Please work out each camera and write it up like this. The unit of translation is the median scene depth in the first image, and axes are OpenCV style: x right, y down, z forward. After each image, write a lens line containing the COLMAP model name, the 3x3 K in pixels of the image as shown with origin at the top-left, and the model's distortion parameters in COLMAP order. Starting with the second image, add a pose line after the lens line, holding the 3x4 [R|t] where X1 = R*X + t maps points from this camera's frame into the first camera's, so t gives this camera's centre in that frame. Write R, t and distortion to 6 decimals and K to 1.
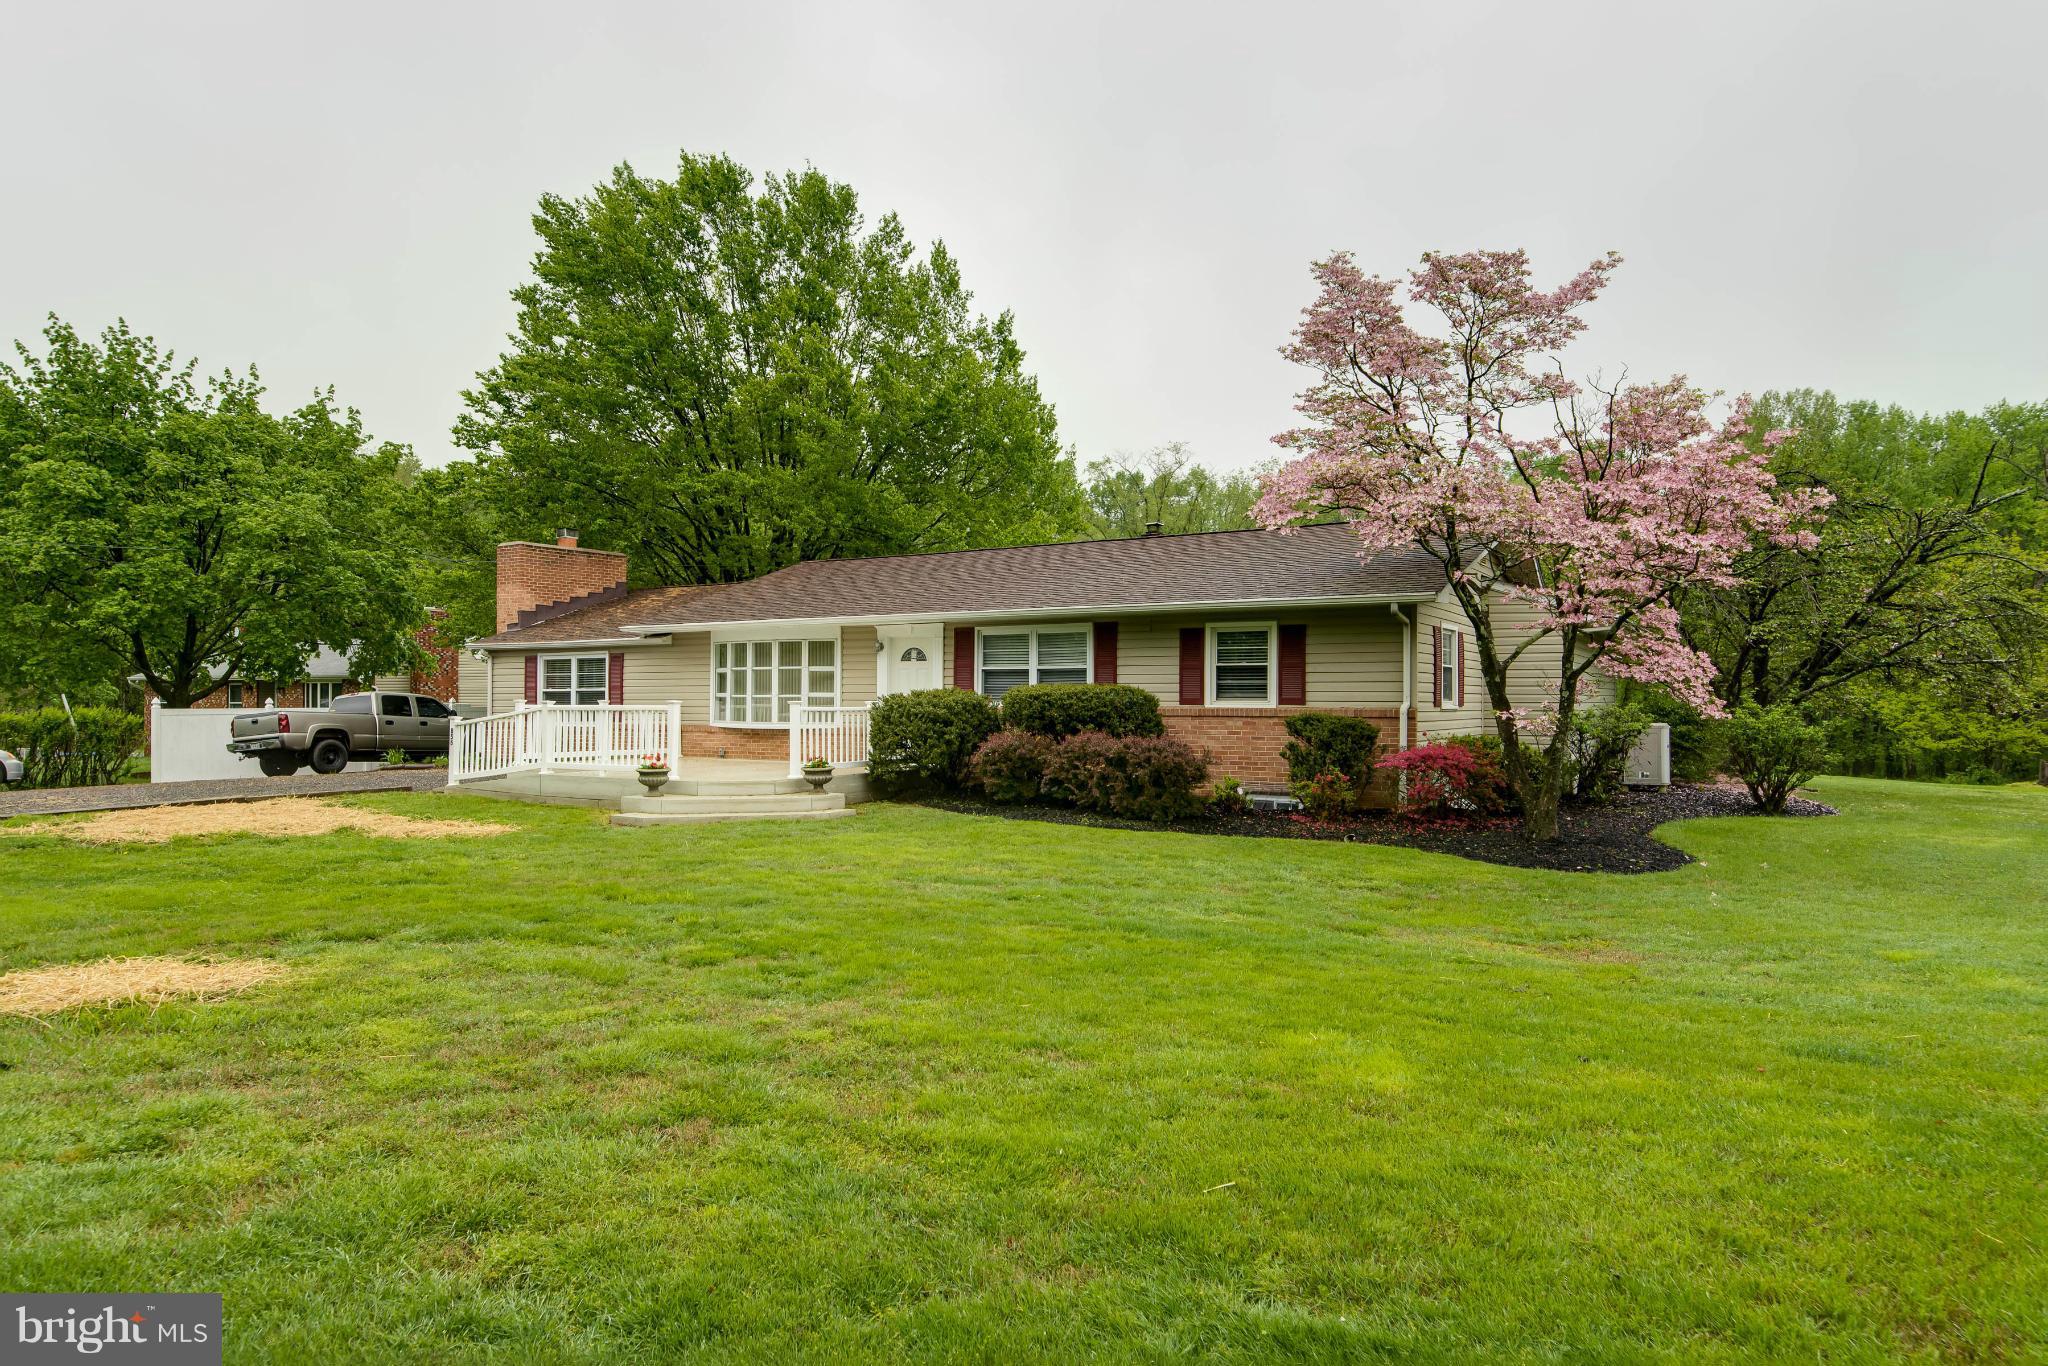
lens RADIAL K [[889.0, 0, 1032.9], [0, 889.0, 693.5], [0, 0, 1]] dist [0.011758, -0.000249]
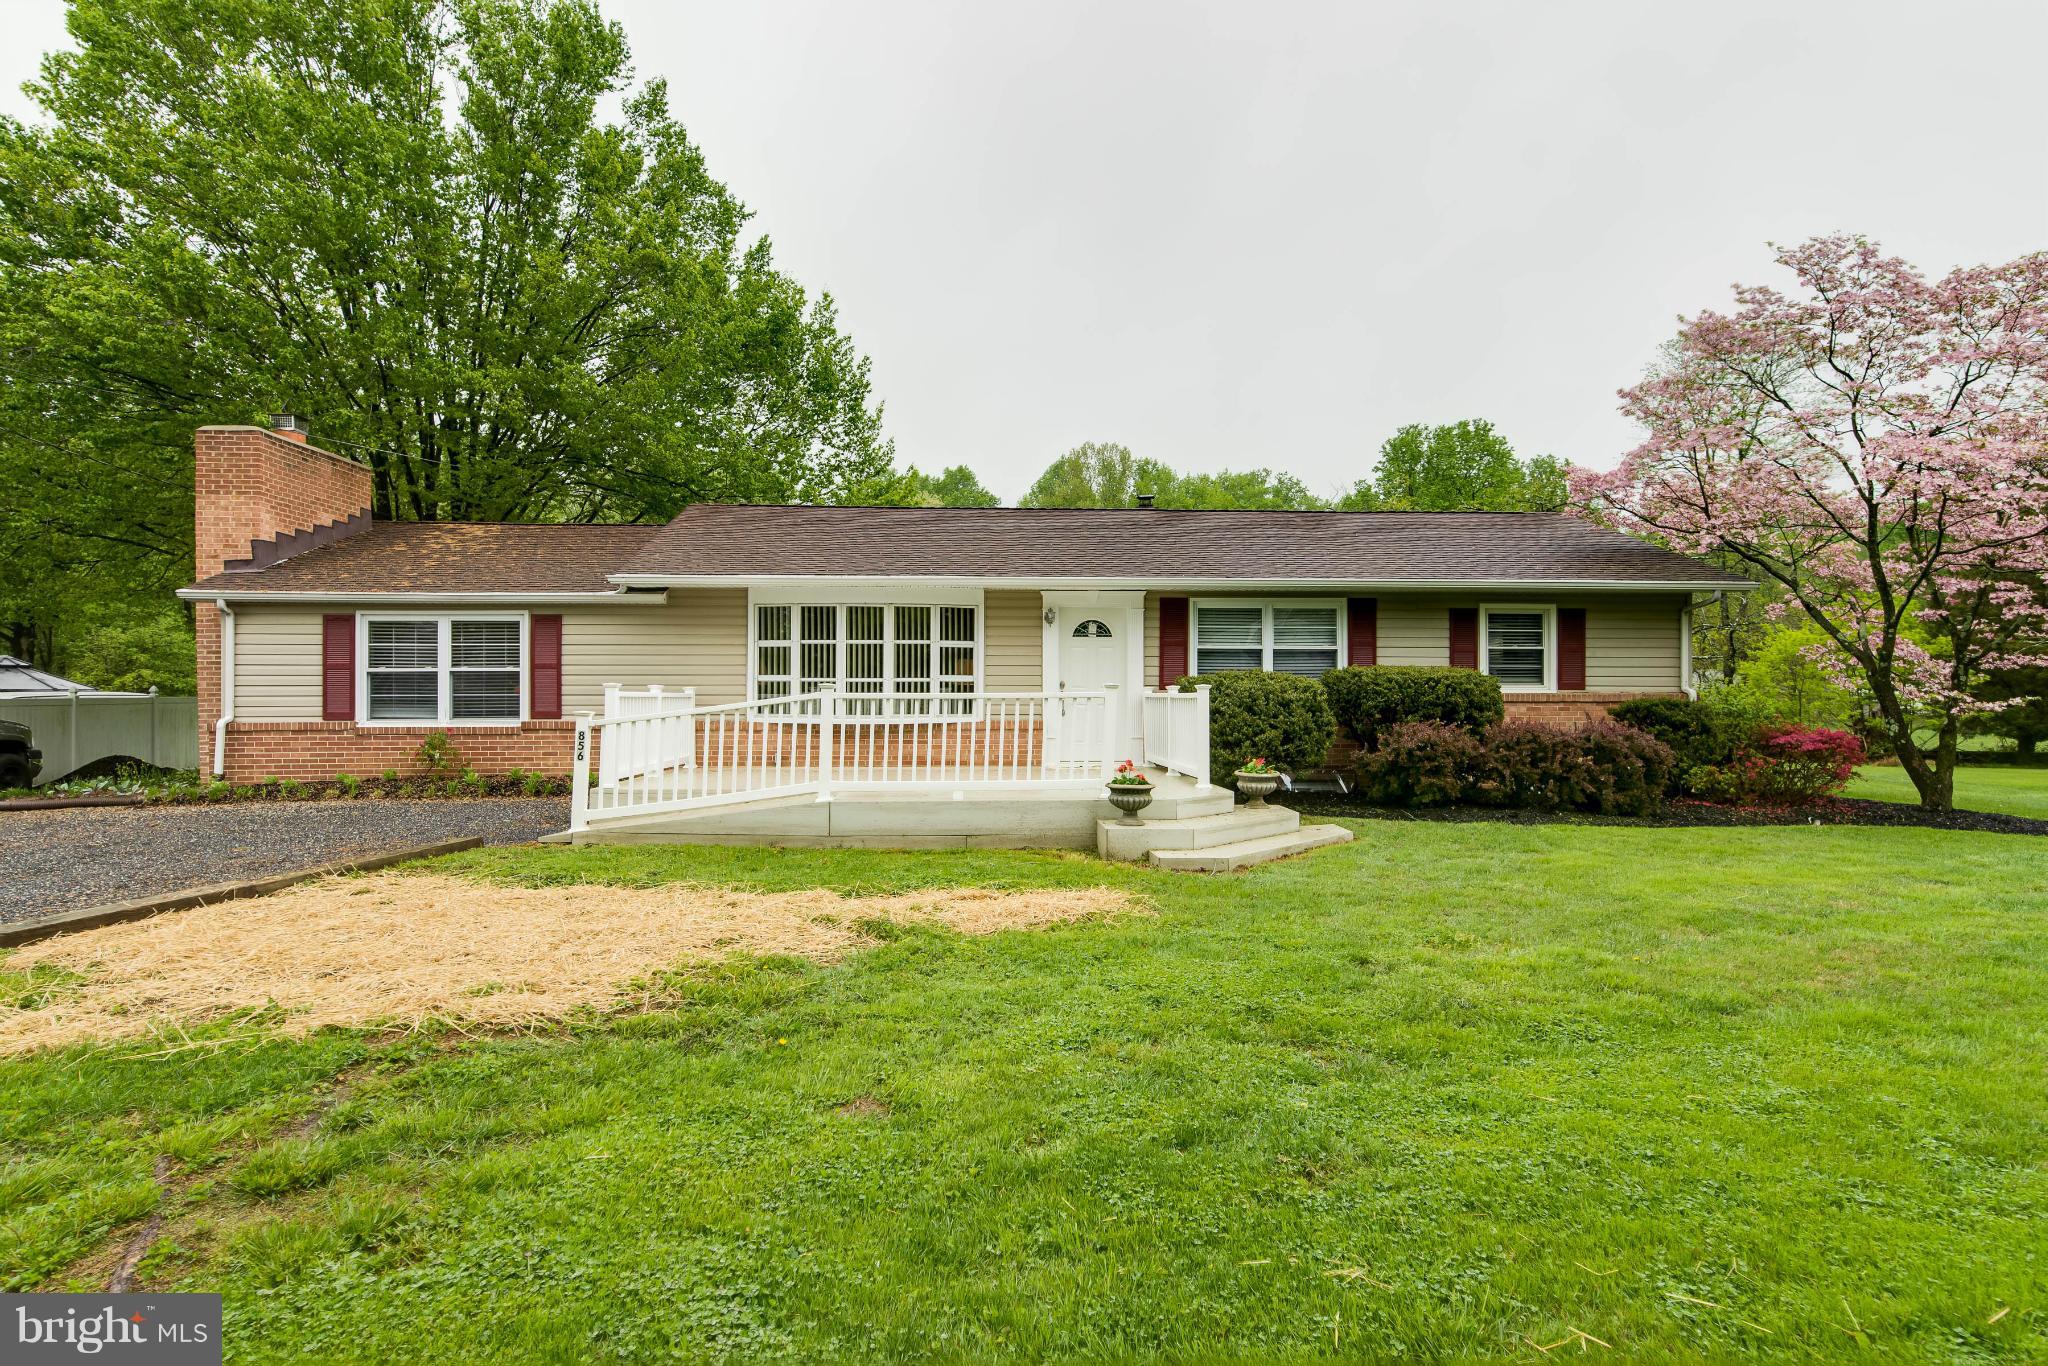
lens RADIAL K [[898.1, 0, 1024.5], [0, 898.1, 713.4], [0, 0, 1]] dist [0.014620, -0.000010]
pose [[0.897153, -0.011358, 0.441573, -0.600909], [-0.003398, 0.999462, 0.032612, 0.007095], [-0.441706, -0.030758, 0.896632, 0.320809]]
